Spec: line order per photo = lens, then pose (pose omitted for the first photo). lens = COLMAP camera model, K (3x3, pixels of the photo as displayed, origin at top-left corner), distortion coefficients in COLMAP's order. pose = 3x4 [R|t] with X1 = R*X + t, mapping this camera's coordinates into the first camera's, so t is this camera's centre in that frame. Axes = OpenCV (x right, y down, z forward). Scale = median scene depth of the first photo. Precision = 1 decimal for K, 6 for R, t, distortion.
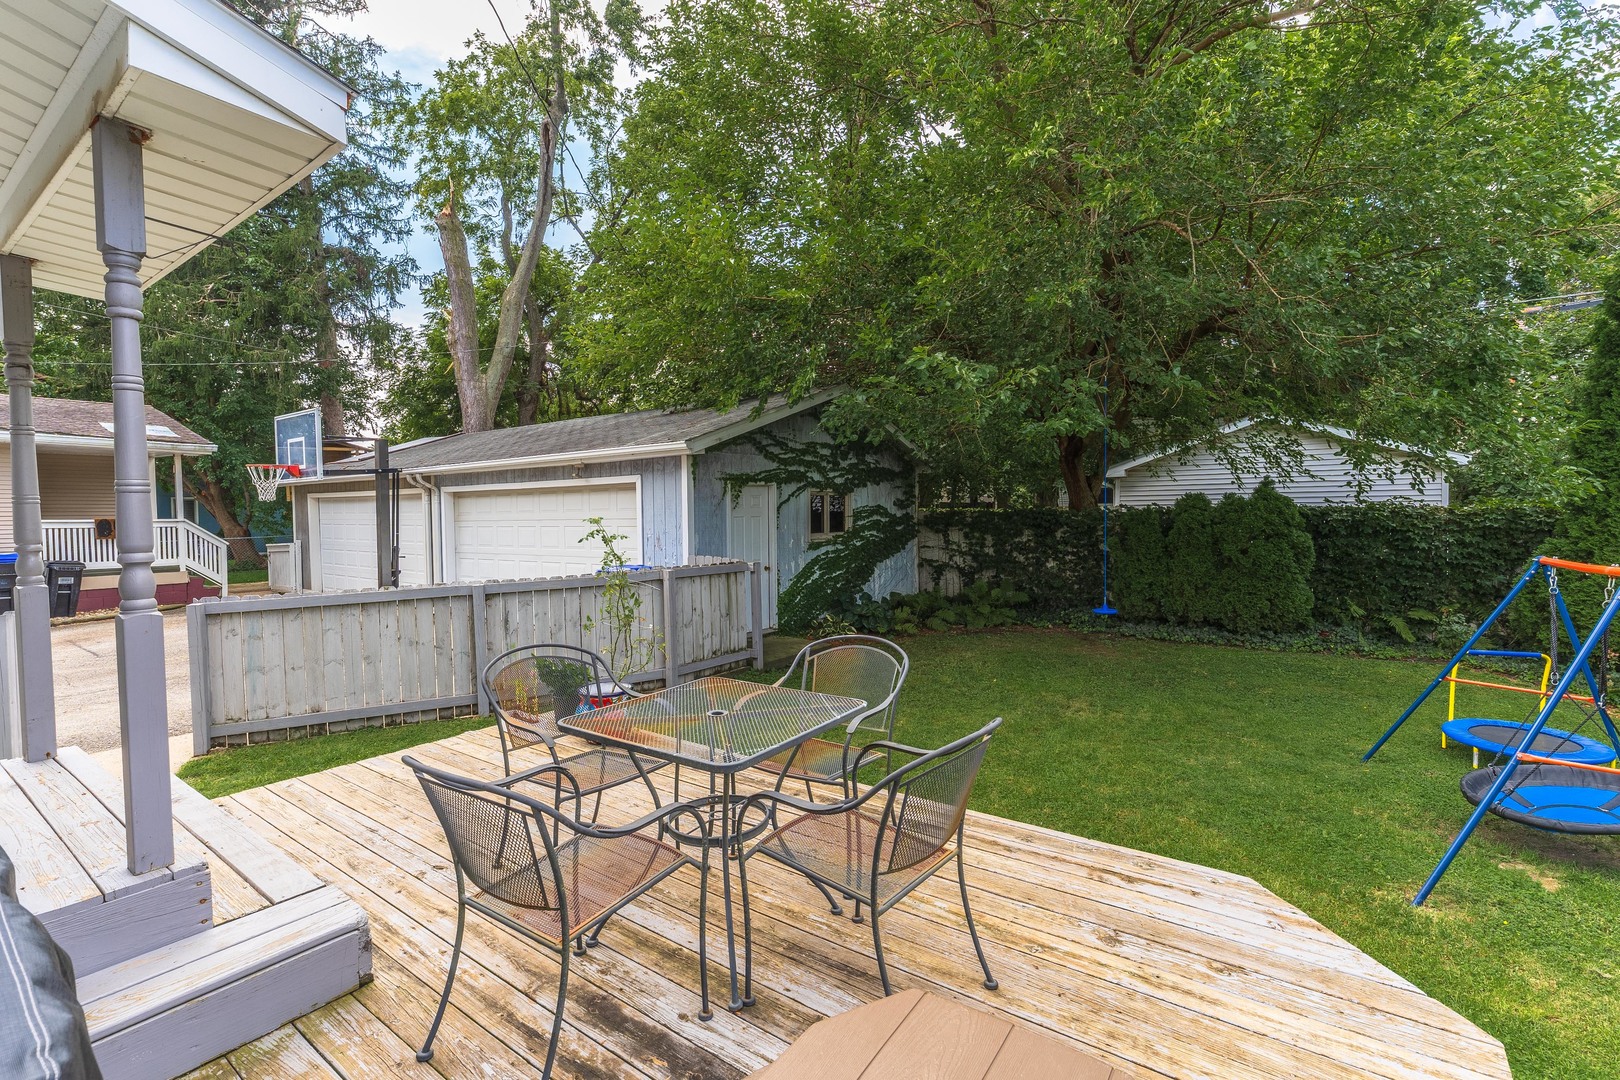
lens RADIAL K [[695.8, 0, 810.0], [0, 695.8, 540.0], [0, 0, 1]] dist [-0.000752, 0.000145]
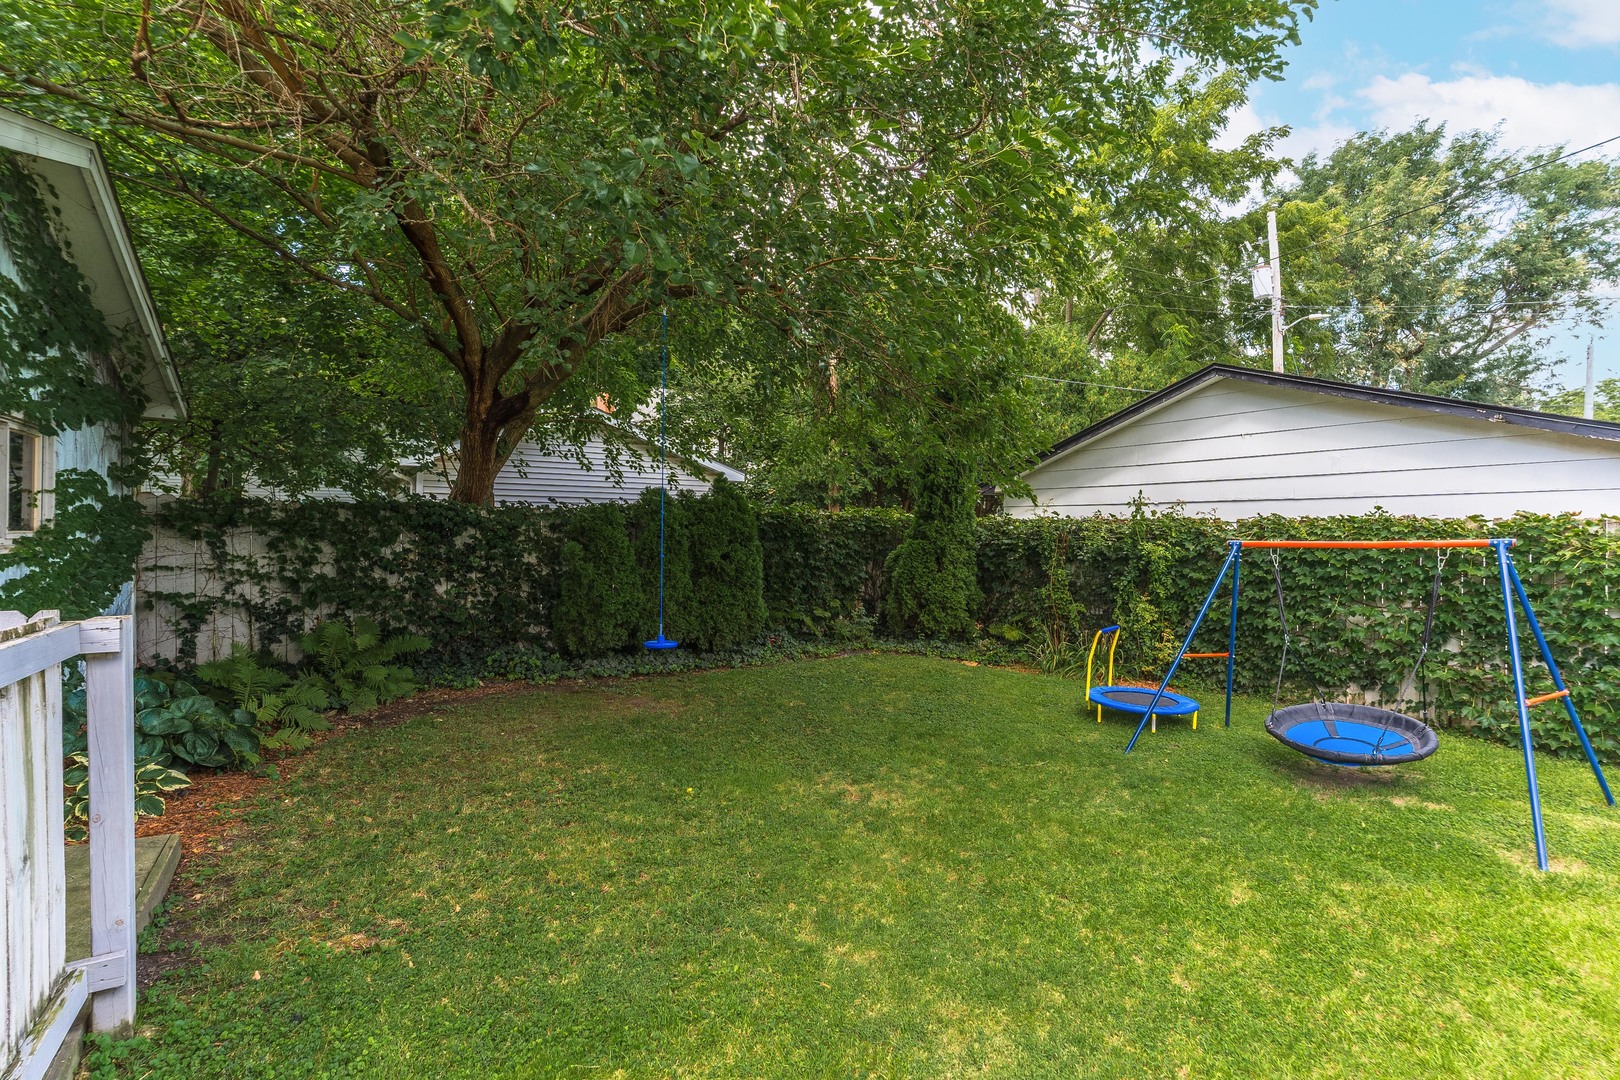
lens RADIAL K [[732.9, 0, 810.0], [0, 732.9, 540.0], [0, 0, 1]] dist [-0.009929, -0.000215]
pose [[0.386316, 0.002882, 0.922362, -0.174121], [0.021910, 0.999684, -0.012300, 0.008516], [-0.922106, 0.024960, 0.386130, 0.517583]]
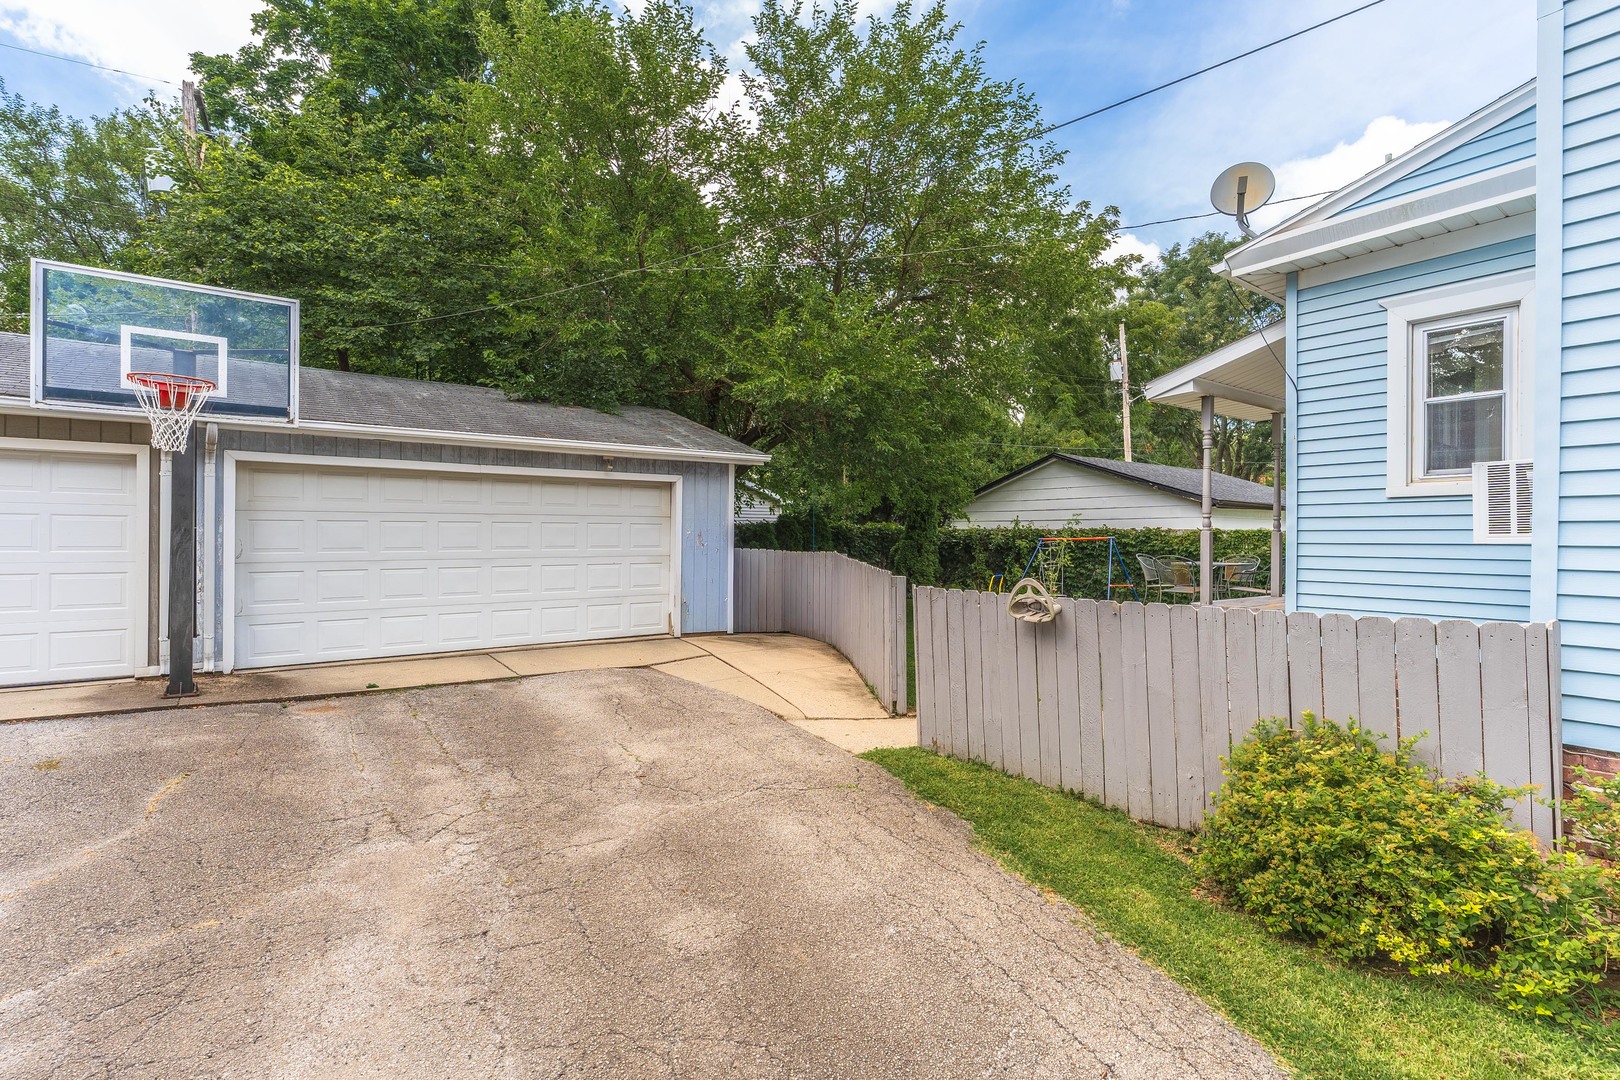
lens RADIAL K [[732.9, 0, 810.0], [0, 732.9, 540.0], [0, 0, 1]] dist [-0.009929, -0.000215]
pose [[0.315628, 0.007971, 0.948850, -1.085745], [0.029550, 0.999397, -0.018225, 0.026143], [-0.948423, 0.033790, 0.315202, 0.409814]]
